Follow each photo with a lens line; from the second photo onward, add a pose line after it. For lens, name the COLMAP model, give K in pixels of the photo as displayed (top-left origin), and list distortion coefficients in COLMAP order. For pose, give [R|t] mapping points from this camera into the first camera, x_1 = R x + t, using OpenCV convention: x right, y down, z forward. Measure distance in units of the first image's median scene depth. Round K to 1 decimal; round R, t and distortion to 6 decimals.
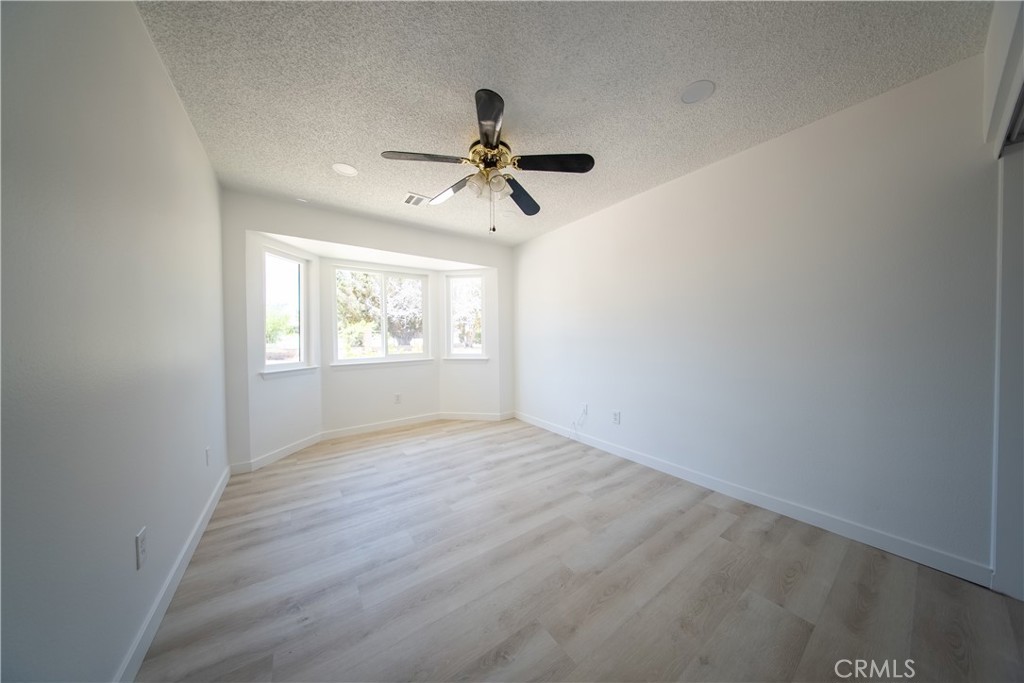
lens RADIAL K [[301.5, 0, 520.7], [0, 301.5, 342.5], [0, 0, 1]] dist [0.001483, -0.001361]
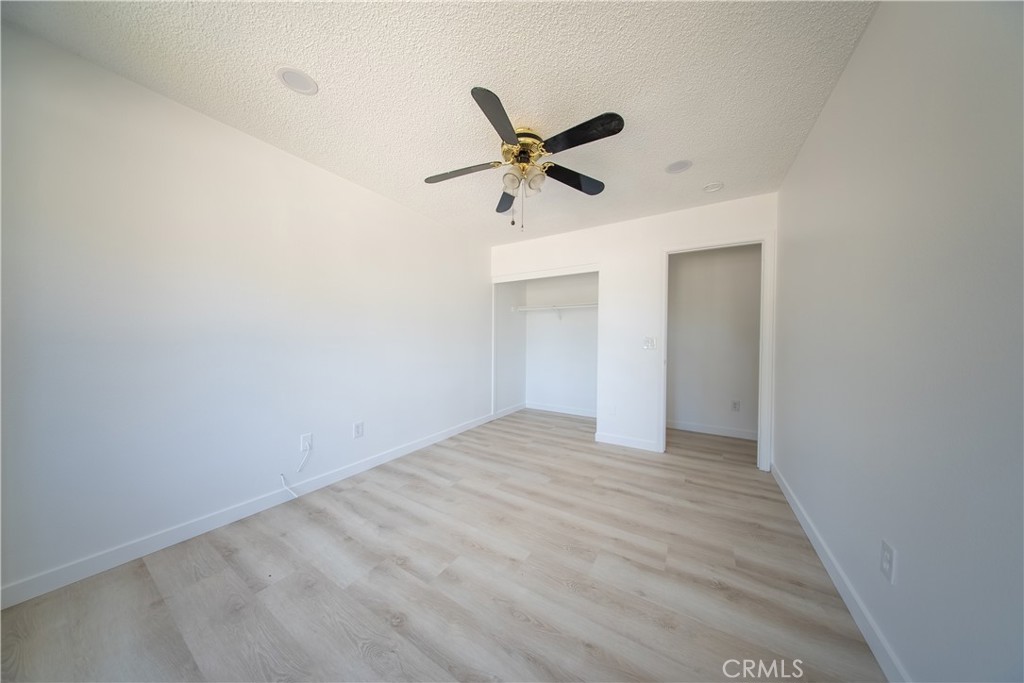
lens RADIAL K [[301.5, 0, 514.0], [0, 301.5, 336.1], [0, 0, 1]] dist [0.001483, -0.001361]
pose [[-0.371334, 0.013395, 0.928403, -0.898358], [0.015426, 0.999847, -0.008255, -0.000798], [-0.928371, 0.011256, -0.371484, 1.258321]]
